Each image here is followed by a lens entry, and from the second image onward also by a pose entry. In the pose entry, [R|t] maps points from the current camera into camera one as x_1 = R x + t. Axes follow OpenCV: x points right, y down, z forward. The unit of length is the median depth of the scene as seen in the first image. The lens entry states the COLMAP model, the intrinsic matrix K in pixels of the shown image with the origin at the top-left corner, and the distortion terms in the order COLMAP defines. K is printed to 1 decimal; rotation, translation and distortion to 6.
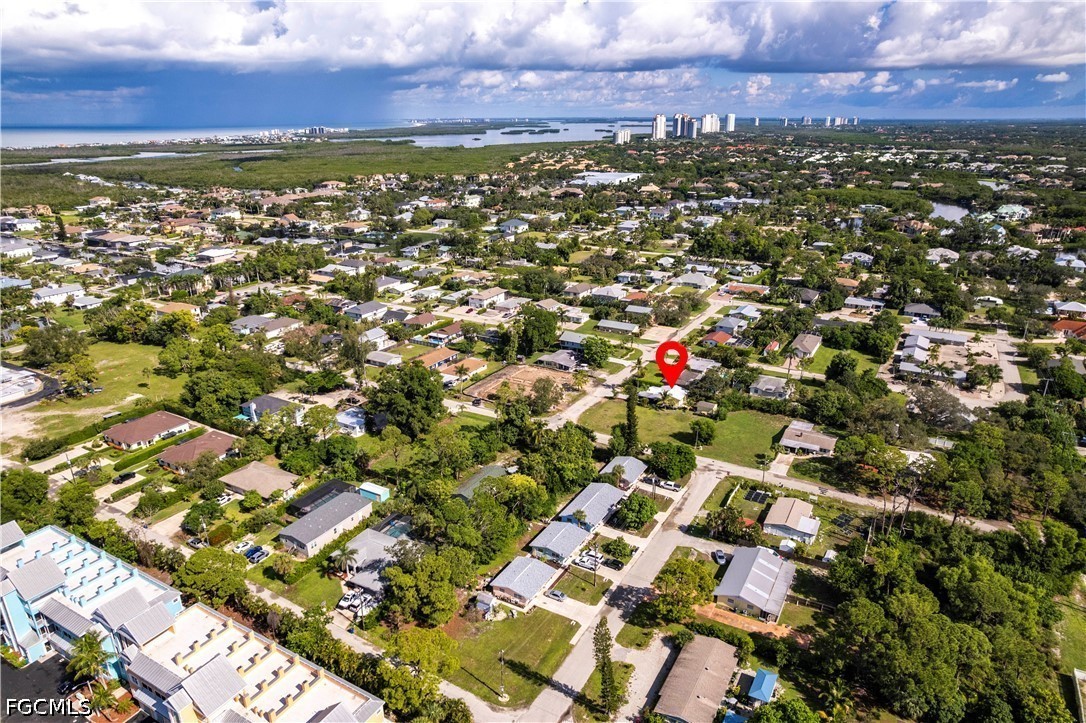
lens RADIAL K [[680.5, 0, 546.4], [0, 680.5, 374.7], [0, 0, 1]] dist [-0.087778, 0.063224]
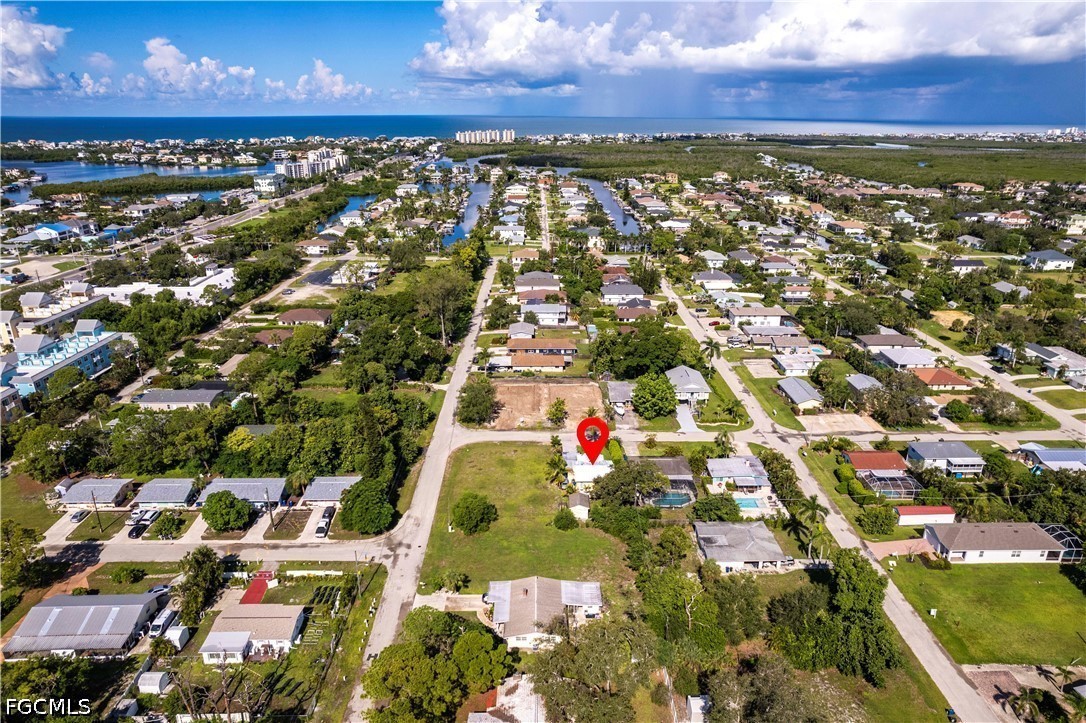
lens RADIAL K [[680.5, 0, 546.4], [0, 680.5, 374.7], [0, 0, 1]] dist [-0.087778, 0.063224]
pose [[0.508194, 0.311623, -0.802888, 0.454681], [-0.307483, 0.936455, 0.168841, -0.110295], [0.804483, 0.161070, 0.571719, 0.376626]]
